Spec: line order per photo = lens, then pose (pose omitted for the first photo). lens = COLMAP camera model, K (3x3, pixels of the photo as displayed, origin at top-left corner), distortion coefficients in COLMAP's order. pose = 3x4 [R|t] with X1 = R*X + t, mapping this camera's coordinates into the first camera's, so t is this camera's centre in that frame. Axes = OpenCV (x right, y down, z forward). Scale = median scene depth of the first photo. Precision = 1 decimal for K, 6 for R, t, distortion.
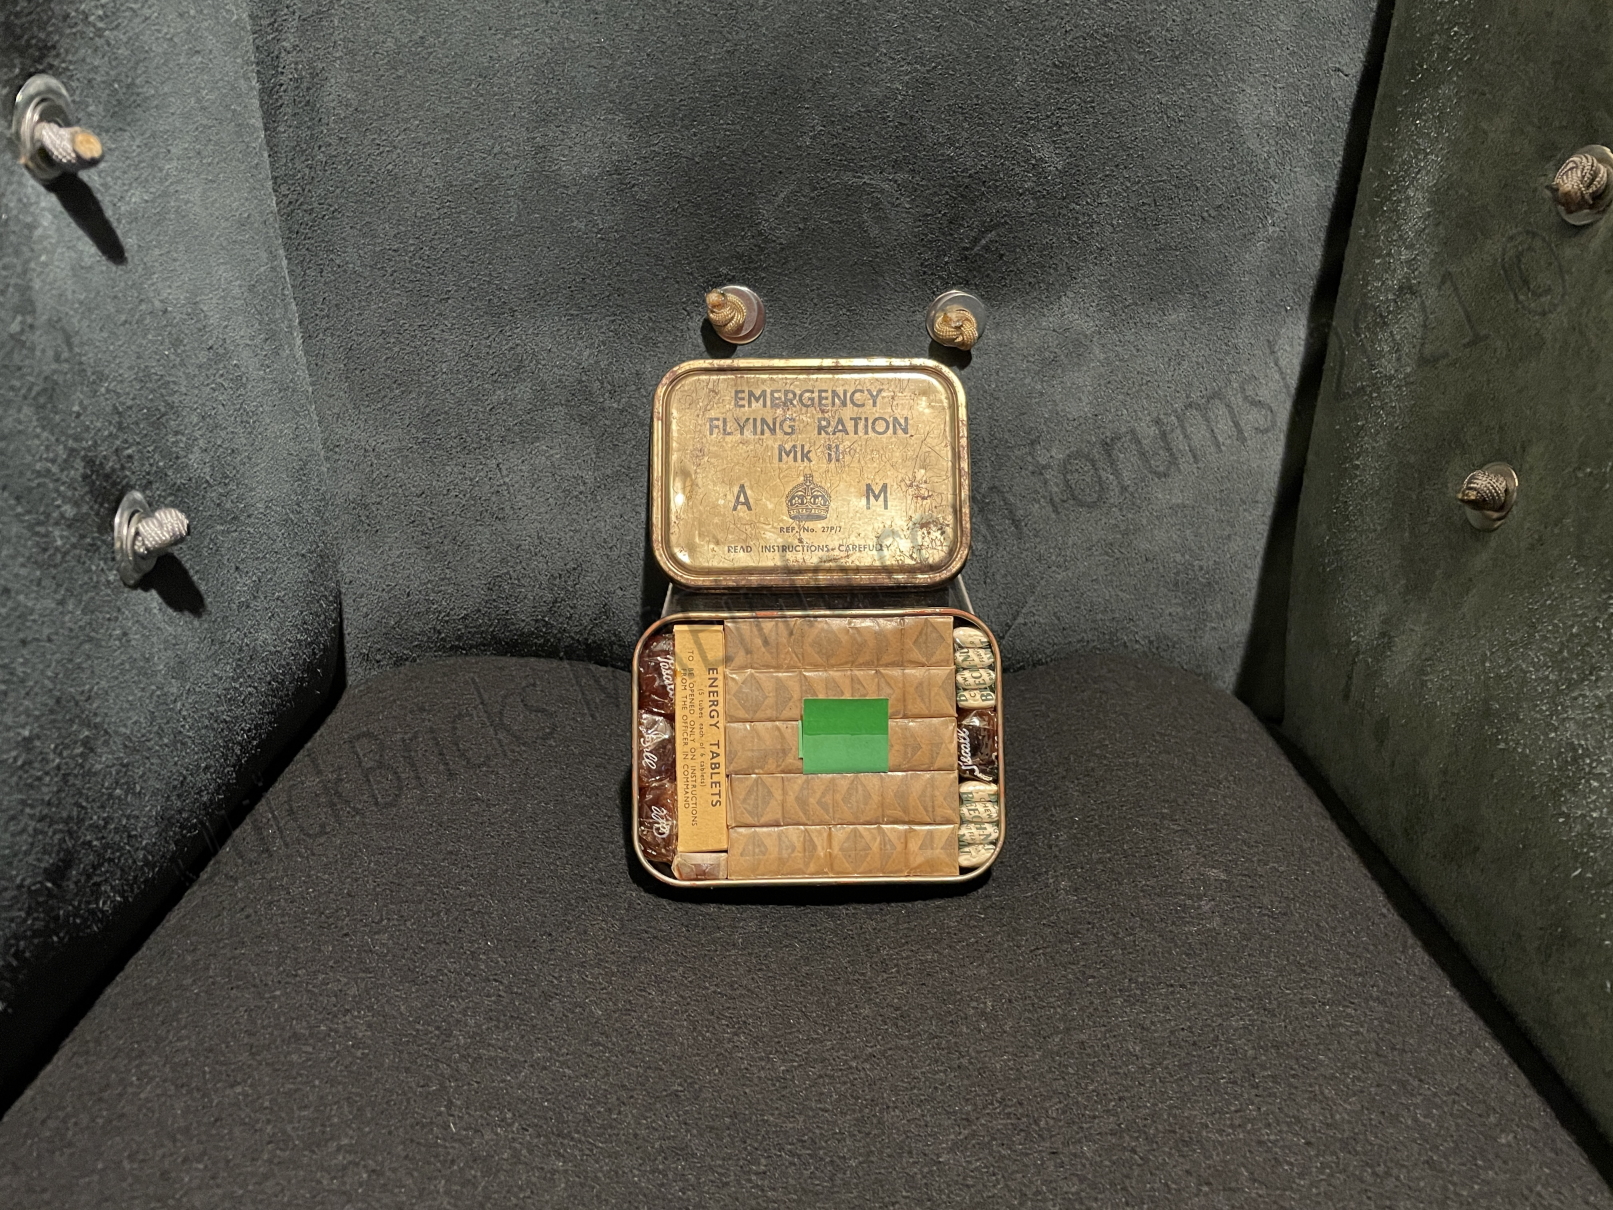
lens RADIAL K [[1211.5, 0, 806.5], [0, 1211.5, 605.0], [0, 0, 1]] dist [0.064197, -0.102654]
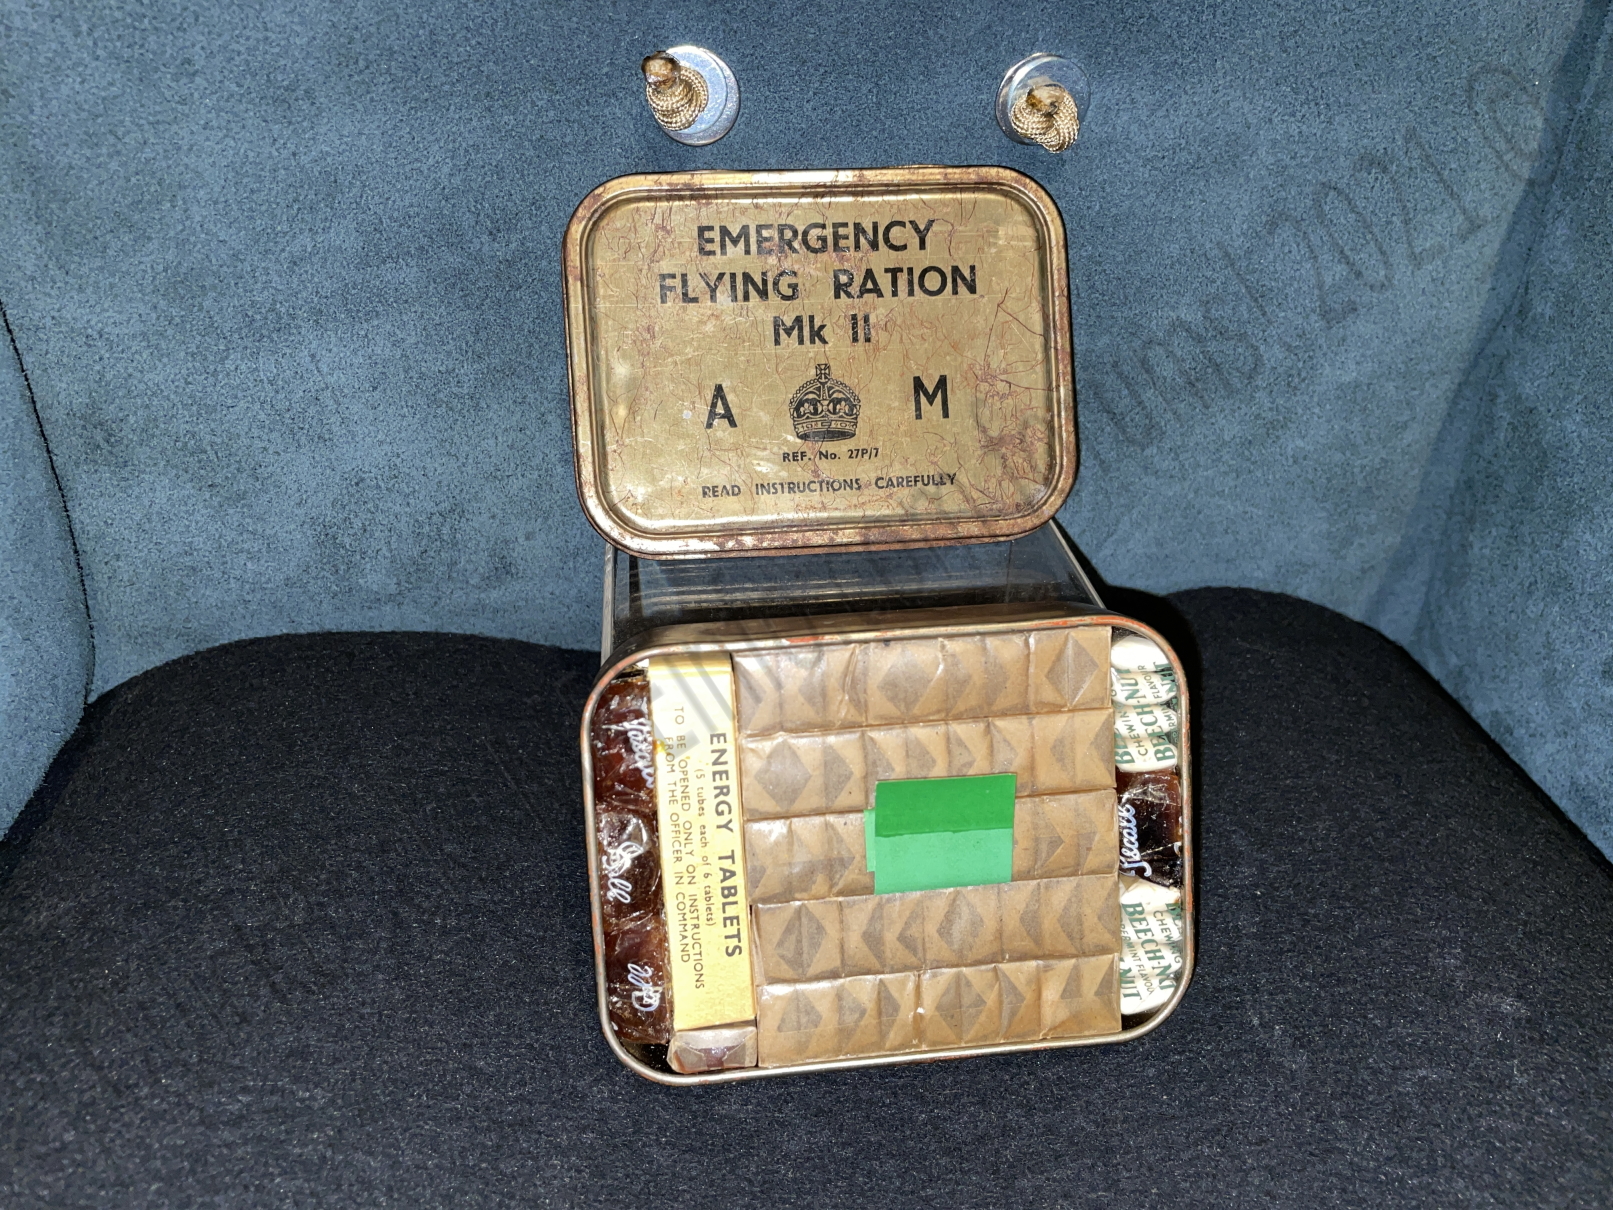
lens RADIAL K [[1211.5, 0, 806.5], [0, 1211.5, 605.0], [0, 0, 1]] dist [0.064197, -0.102654]
pose [[0.993724, -0.050528, 0.099793, -0.089842], [0.032333, 0.983828, 0.176172, -0.113266], [-0.107081, -0.171839, 0.979288, 0.424886]]
